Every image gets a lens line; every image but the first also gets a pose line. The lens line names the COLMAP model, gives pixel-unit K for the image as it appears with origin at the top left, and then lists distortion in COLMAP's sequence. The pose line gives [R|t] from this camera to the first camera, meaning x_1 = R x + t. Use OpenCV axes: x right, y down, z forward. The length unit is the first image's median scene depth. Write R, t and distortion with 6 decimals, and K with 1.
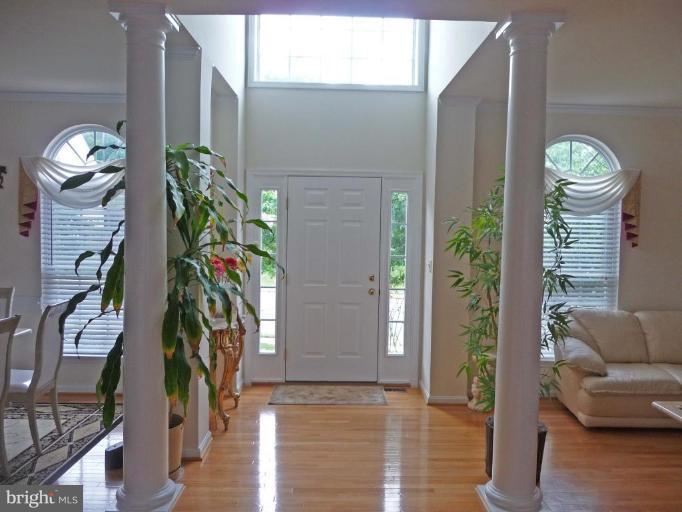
lens RADIAL K [[542.3, 0, 355.6], [0, 542.3, 249.9], [0, 0, 1]] dist [-0.011198, -0.000729]
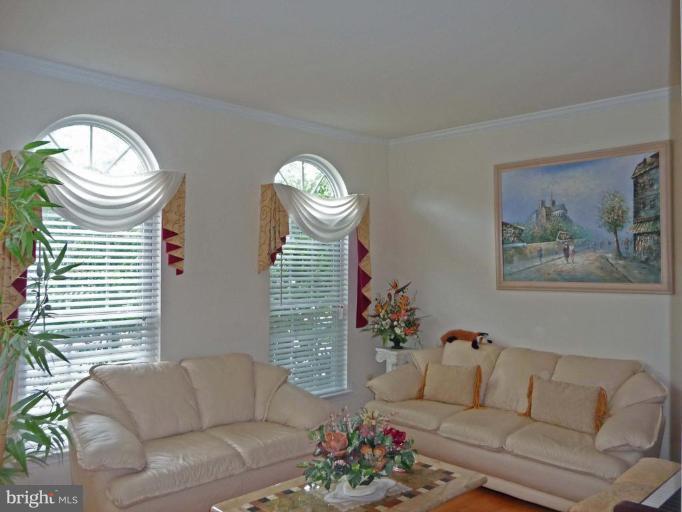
lens RADIAL K [[578.6, 0, 349.5], [0, 578.6, 255.8], [0, 0, 1]] dist [-0.016716, 0.007271]
pose [[0.724534, -0.006269, 0.689211, 0.132175], [0.035363, 0.998980, -0.028088, -0.000443], [-0.688332, 0.044723, 0.724016, 0.250662]]
